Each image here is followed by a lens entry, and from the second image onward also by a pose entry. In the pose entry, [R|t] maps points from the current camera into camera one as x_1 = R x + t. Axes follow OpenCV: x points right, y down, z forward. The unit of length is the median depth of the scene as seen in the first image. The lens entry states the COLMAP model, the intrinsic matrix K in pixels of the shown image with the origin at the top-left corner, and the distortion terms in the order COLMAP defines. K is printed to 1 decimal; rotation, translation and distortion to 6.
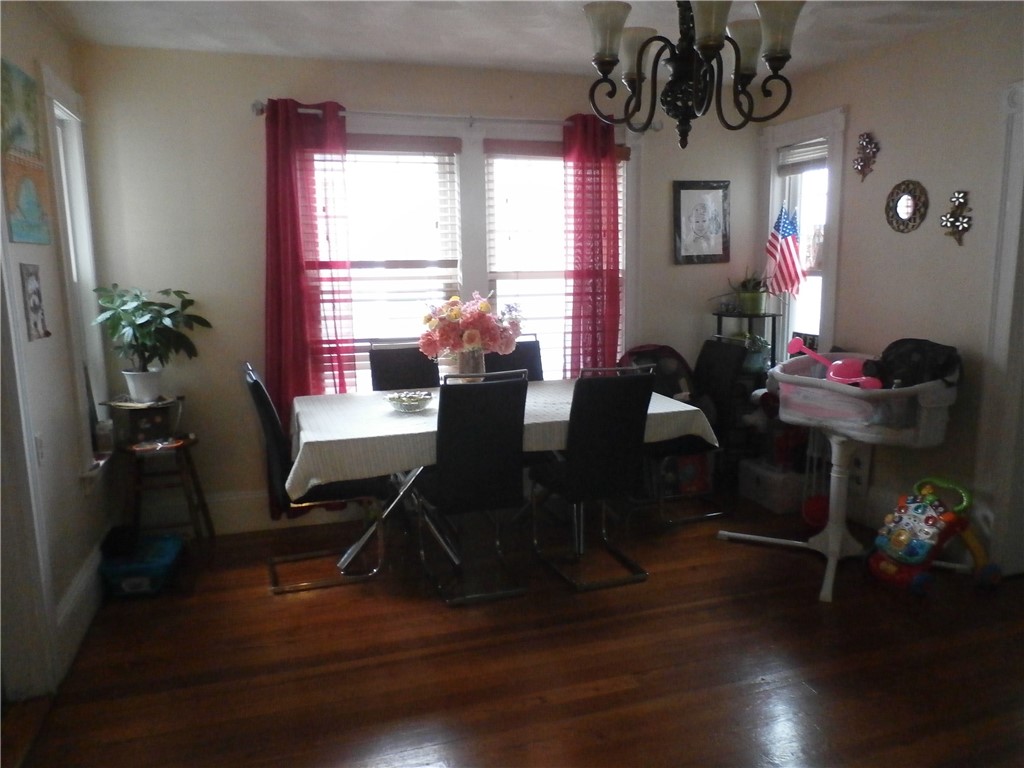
lens RADIAL K [[789.8, 0, 518.3], [0, 789.8, 391.2], [0, 0, 1]] dist [0.002867, 0.005857]
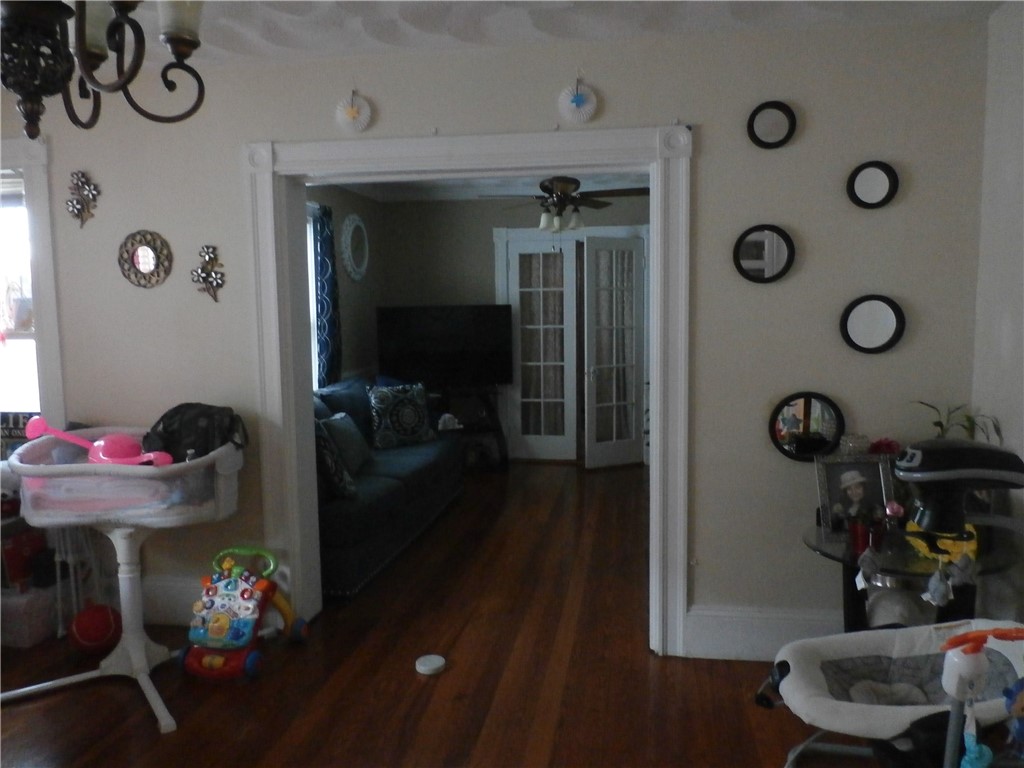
lens RADIAL K [[789.8, 0, 518.3], [0, 789.8, 391.2], [0, 0, 1]] dist [0.002867, 0.005857]
pose [[0.489777, -0.088801, 0.867313, -0.102535], [0.155650, 0.987724, 0.013233, -0.033079], [-0.857841, 0.128516, 0.497587, 0.223040]]
